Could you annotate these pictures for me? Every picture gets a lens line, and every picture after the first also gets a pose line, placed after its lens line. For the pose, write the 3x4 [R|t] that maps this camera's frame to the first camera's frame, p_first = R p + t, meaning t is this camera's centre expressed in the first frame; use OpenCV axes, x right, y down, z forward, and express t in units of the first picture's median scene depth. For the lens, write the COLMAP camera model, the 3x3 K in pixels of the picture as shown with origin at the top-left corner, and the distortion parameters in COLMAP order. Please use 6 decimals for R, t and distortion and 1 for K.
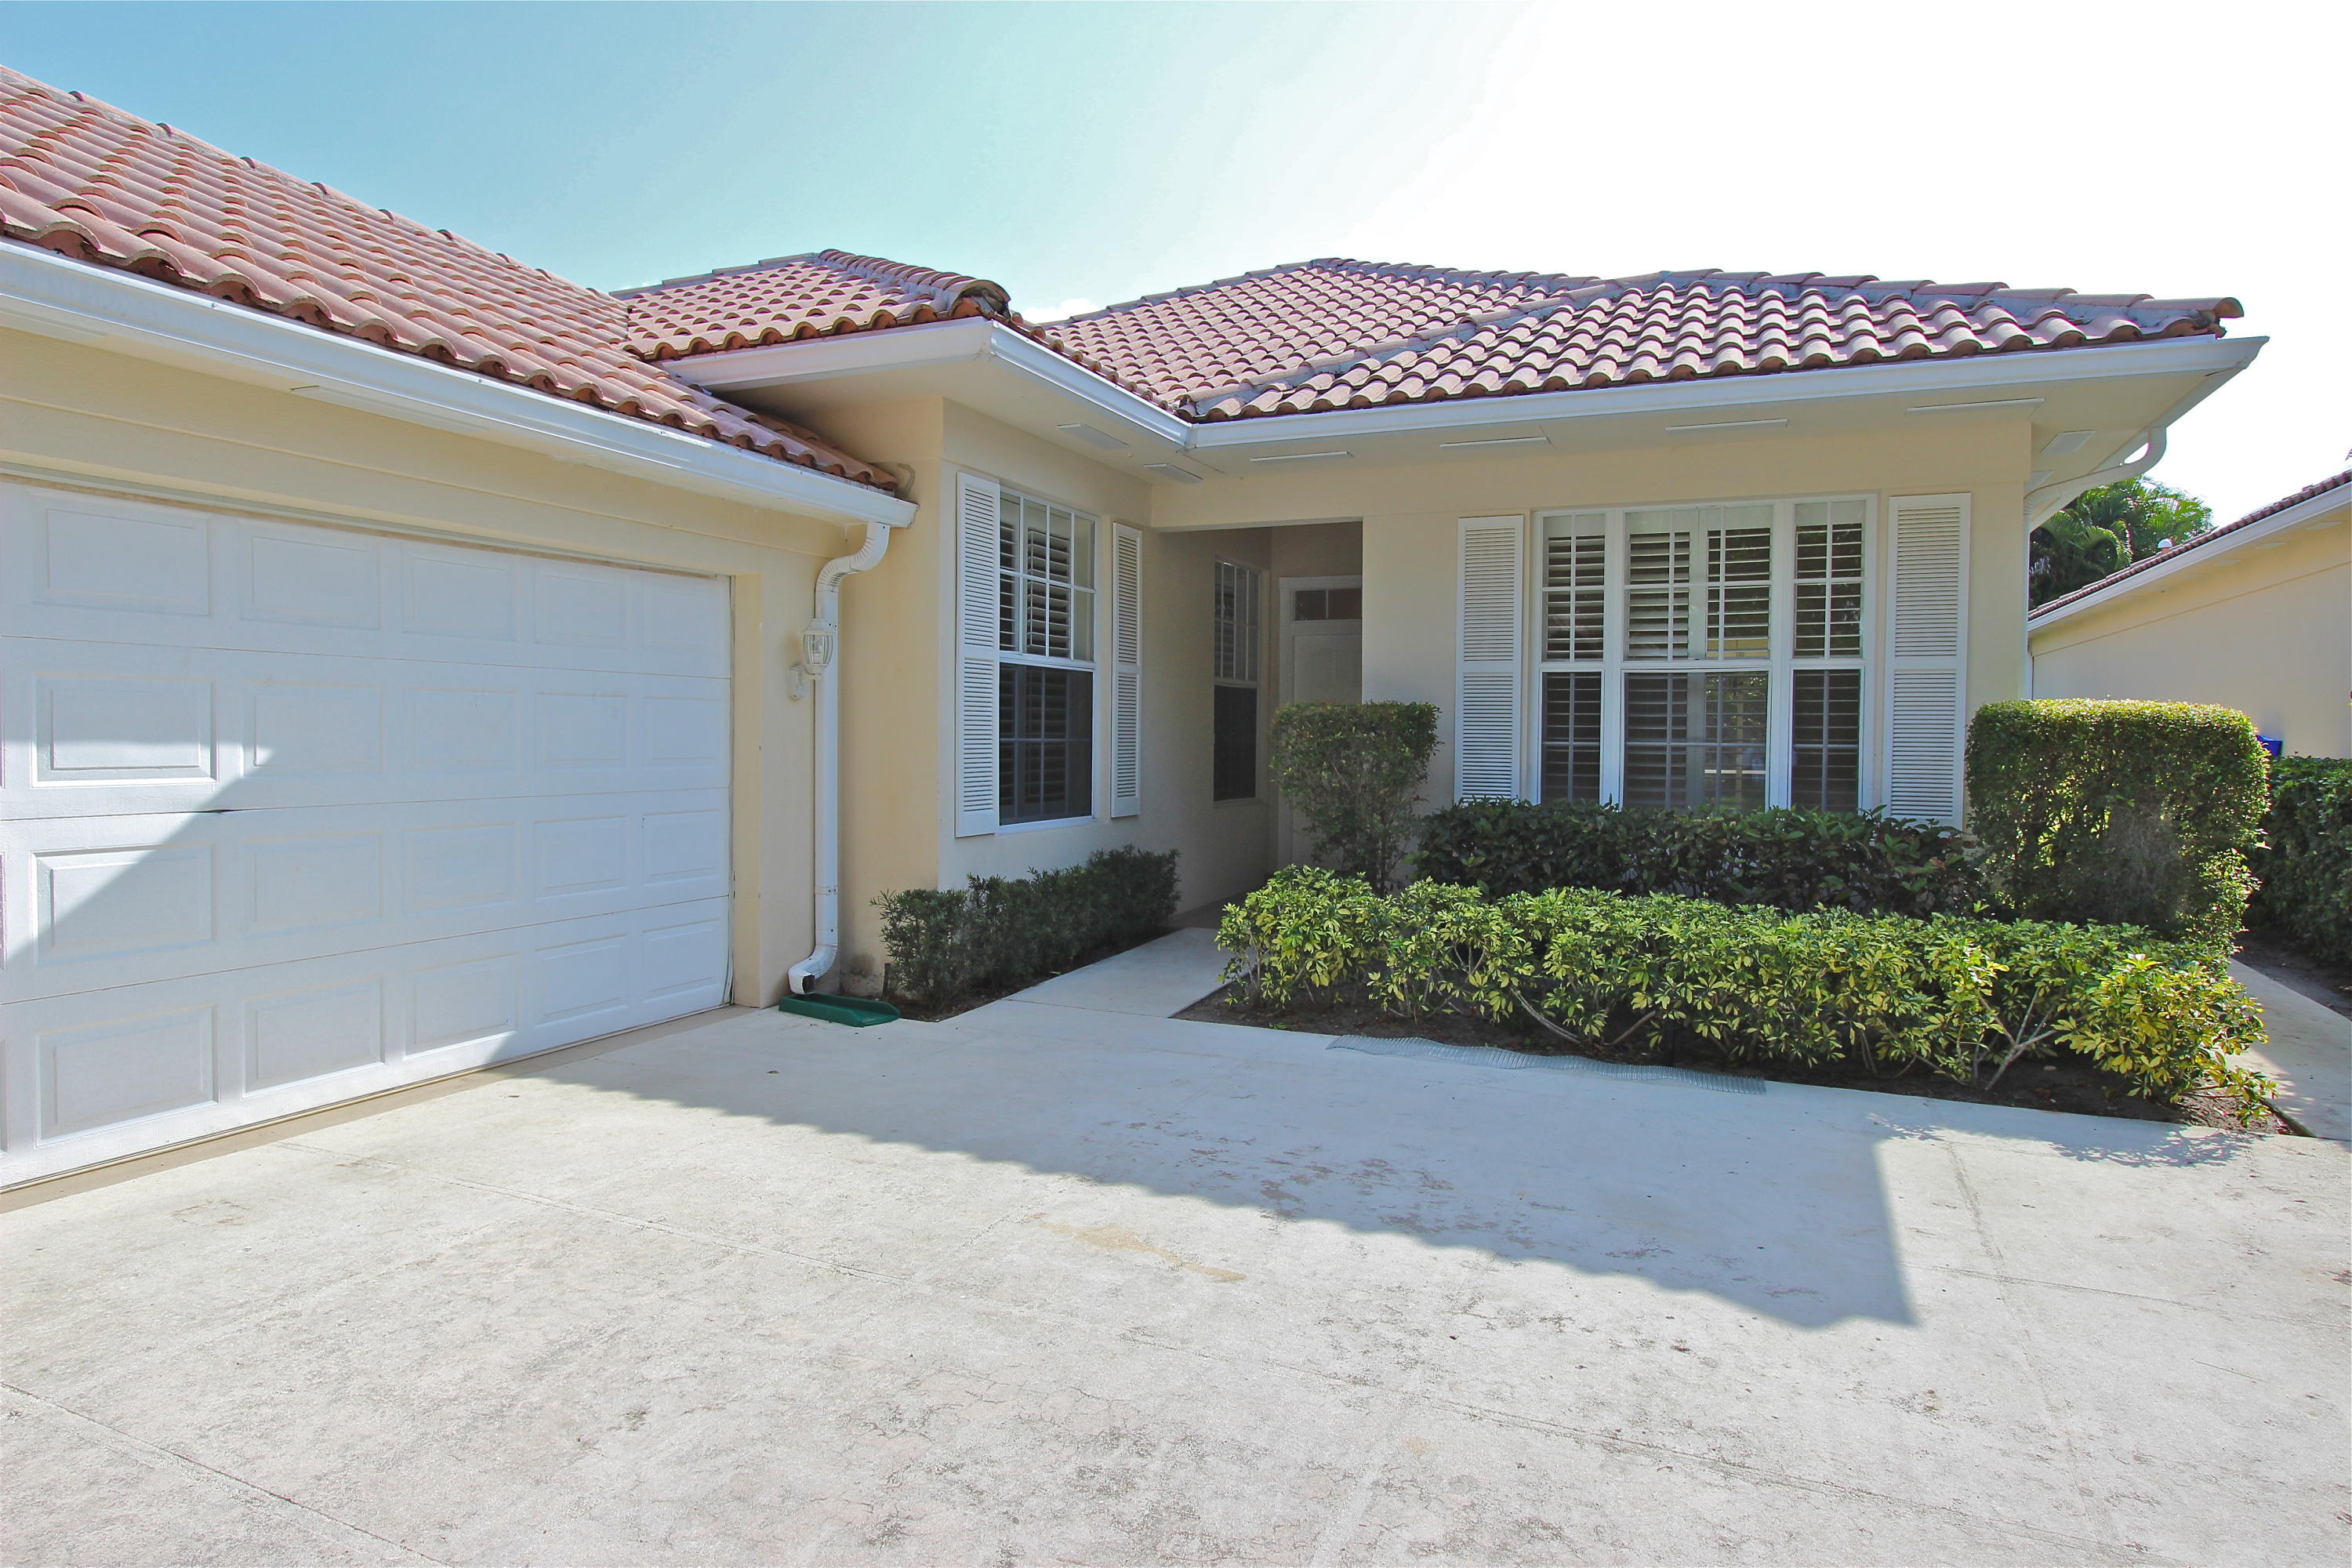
lens RADIAL K [[1375.0, 0, 1171.9], [0, 1375.0, 782.0], [0, 0, 1]] dist [-0.036863, -0.001215]
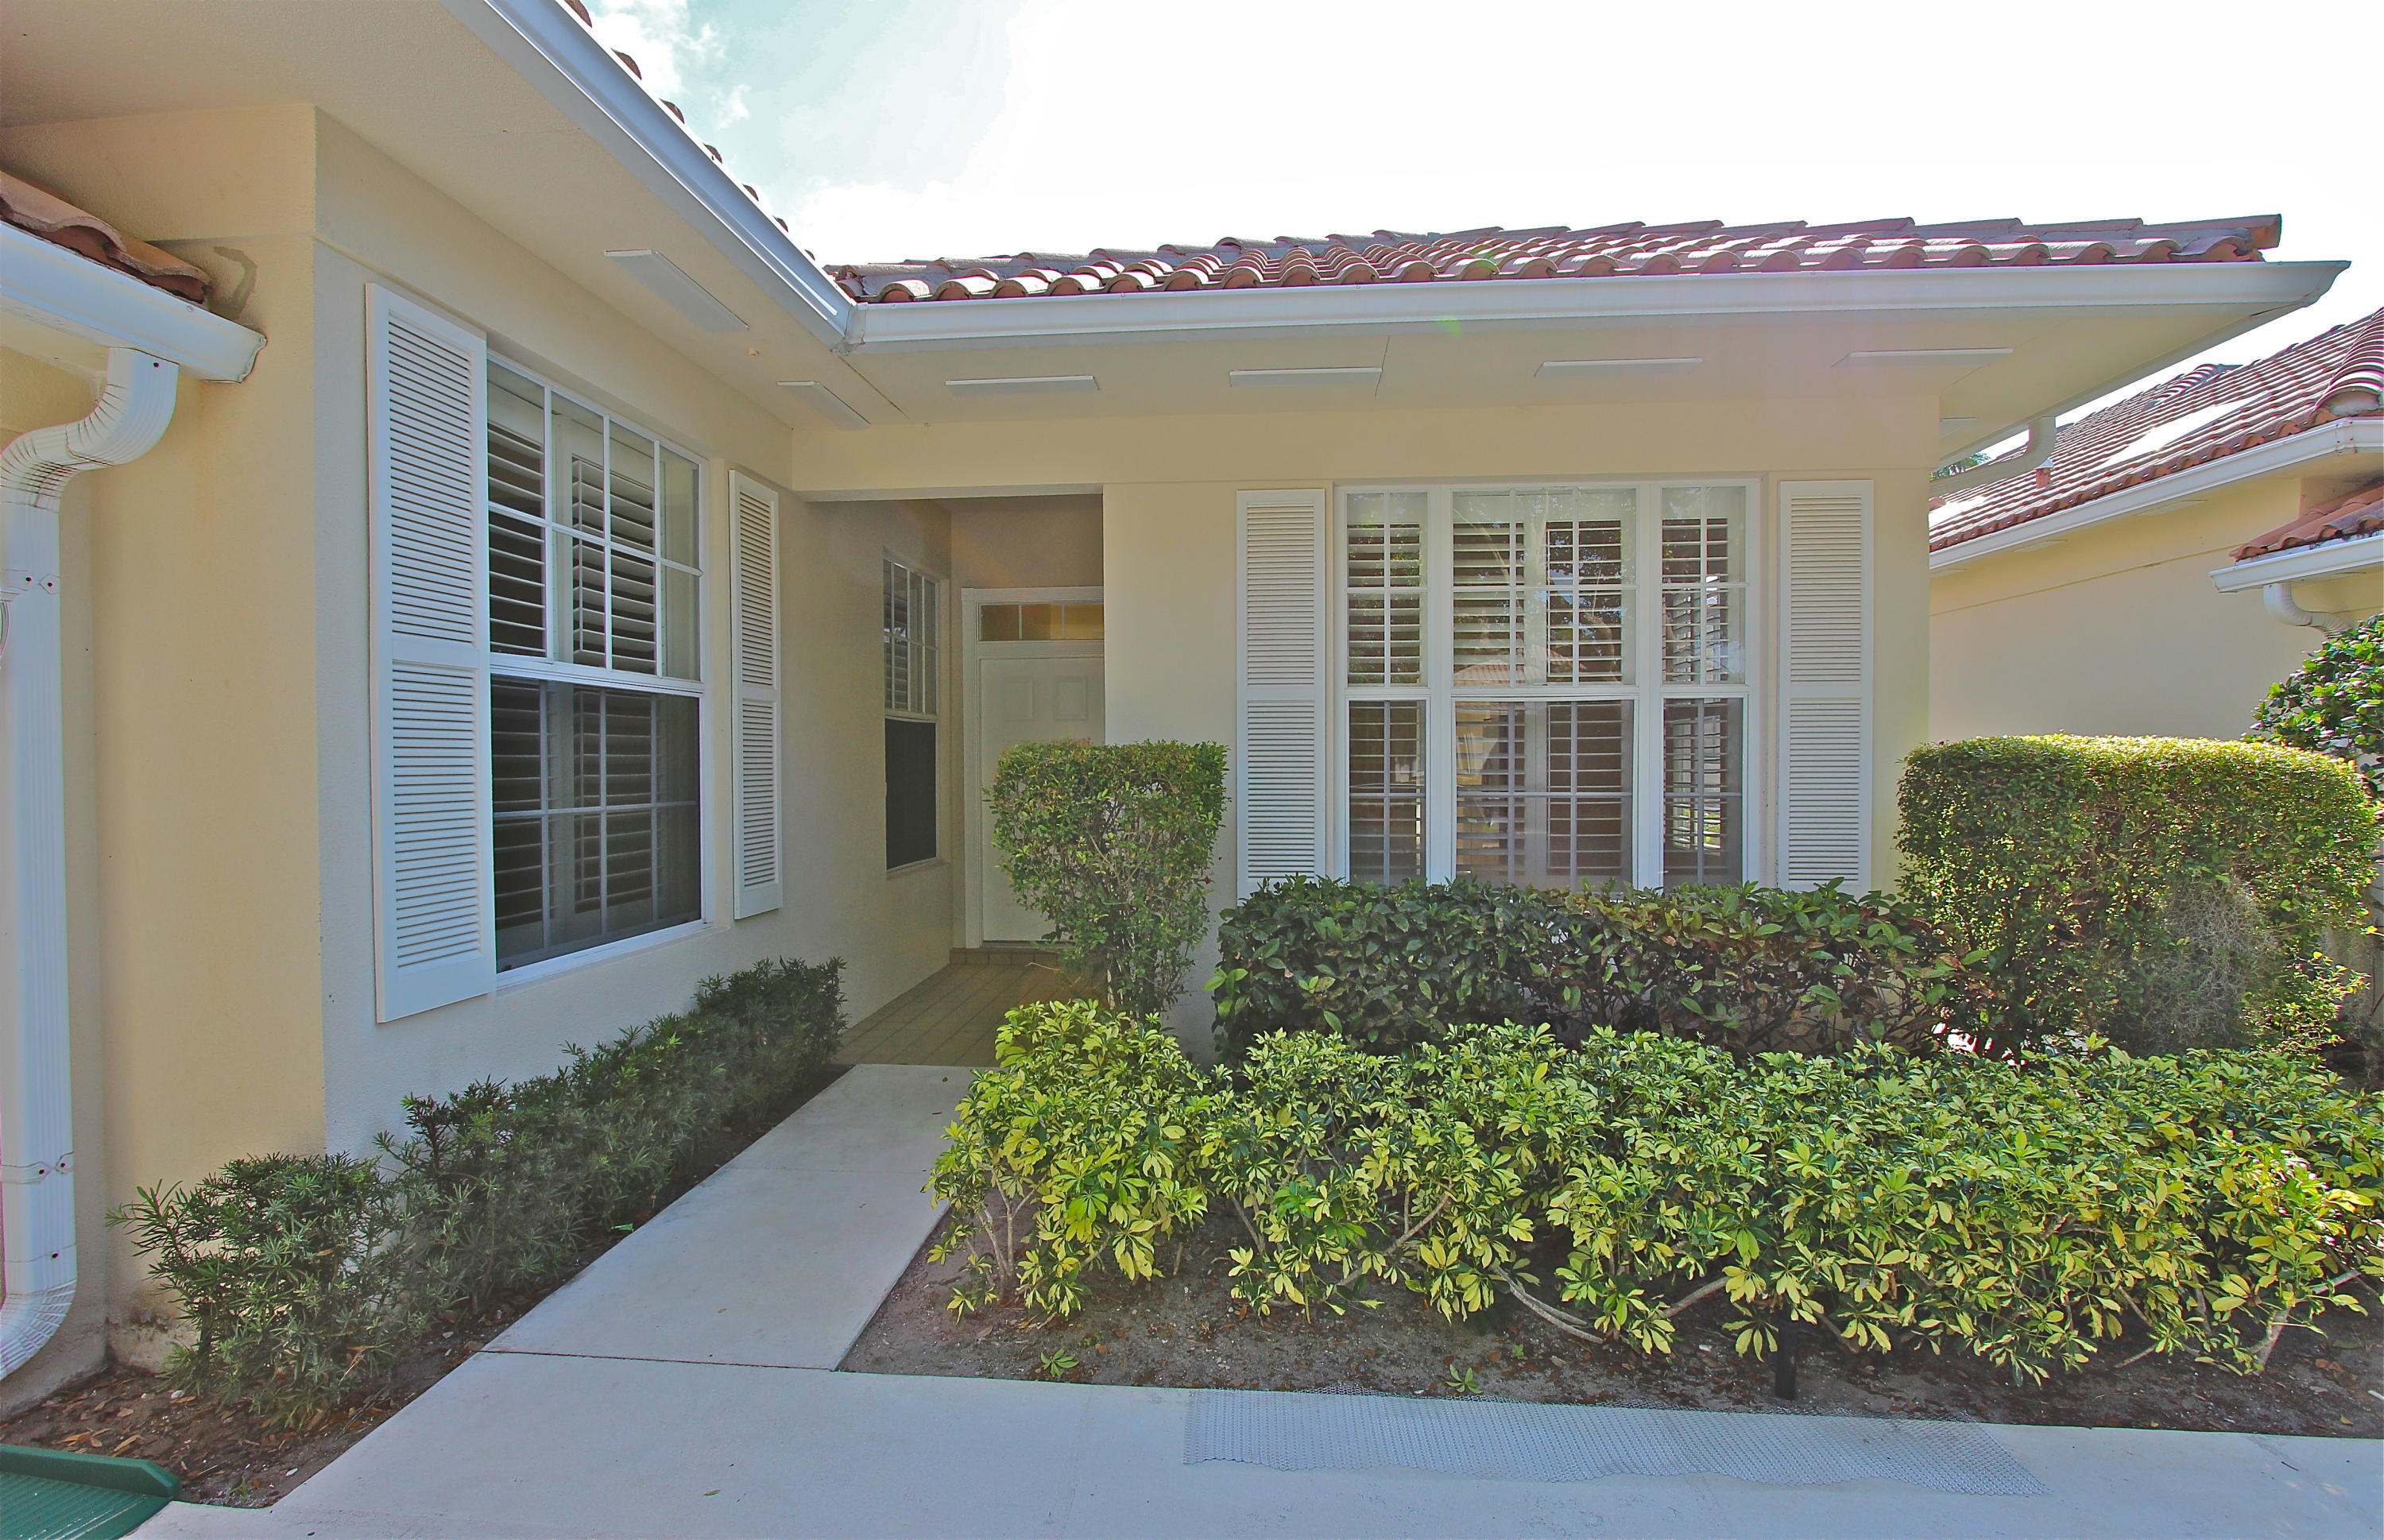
lens RADIAL K [[1077.3, 0, 1205.7], [0, 1077.3, 777.1], [0, 0, 1]] dist [-0.010331, -0.001327]
pose [[0.942197, -0.016426, 0.334656, -0.002912], [0.022582, 0.999640, -0.014512, -0.033026], [-0.334297, 0.021230, 0.942229, 0.493553]]
